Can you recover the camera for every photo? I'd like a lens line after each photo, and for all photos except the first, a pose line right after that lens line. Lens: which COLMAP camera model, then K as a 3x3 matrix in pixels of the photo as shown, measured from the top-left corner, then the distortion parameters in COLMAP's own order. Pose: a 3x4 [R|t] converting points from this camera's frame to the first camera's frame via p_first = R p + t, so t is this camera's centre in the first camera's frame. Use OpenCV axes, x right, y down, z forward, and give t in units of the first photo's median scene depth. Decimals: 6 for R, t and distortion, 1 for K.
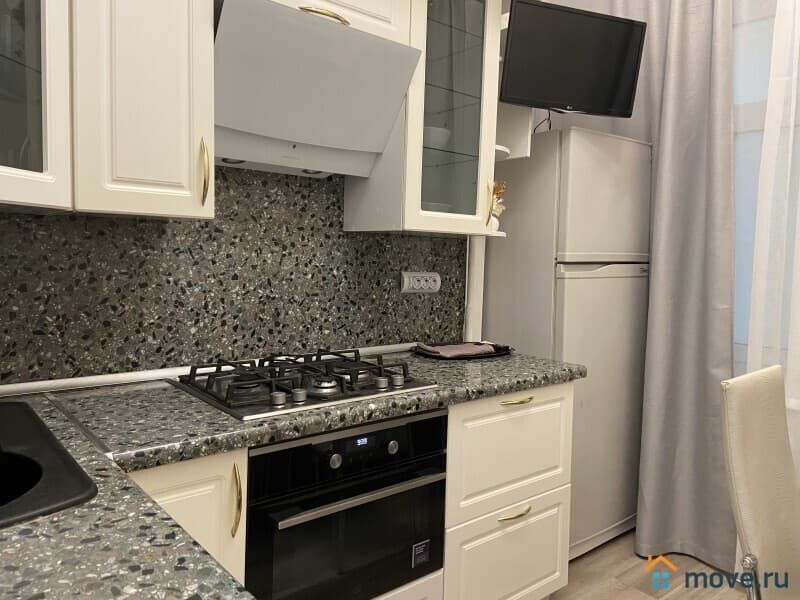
lens RADIAL K [[607.0, 0, 400.2], [0, 607.0, 292.4], [0, 0, 1]] dist [0.112224, -0.139170]
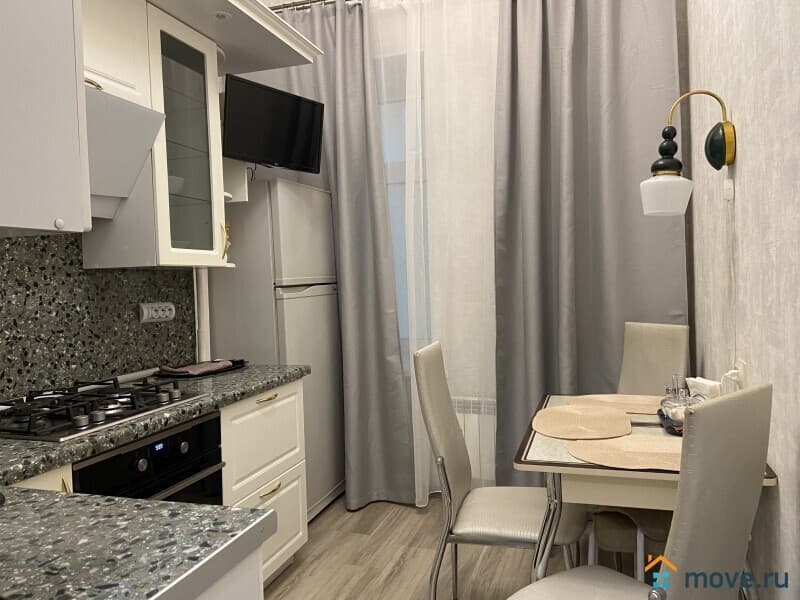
lens RADIAL K [[607.0, 0, 406.9], [0, 607.0, 295.9], [0, 0, 1]] dist [0.112224, -0.139170]
pose [[0.842894, -0.070078, 0.533497, -0.207227], [0.090075, 0.995869, -0.011499, 0.008967], [-0.530487, 0.057747, 0.845724, -0.208265]]
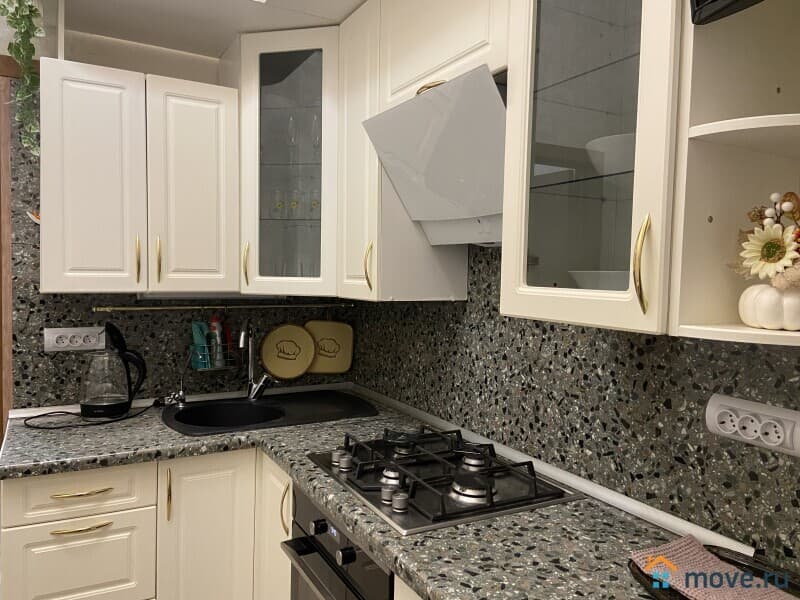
lens RADIAL K [[607.0, 0, 405.1], [0, 607.0, 300.3], [0, 0, 1]] dist [0.112224, -0.139170]
pose [[-0.191403, 0.016648, -0.981370, 0.660078], [-0.087285, 0.995606, 0.033913, -0.125059], [0.977623, 0.092149, -0.189109, 0.953502]]
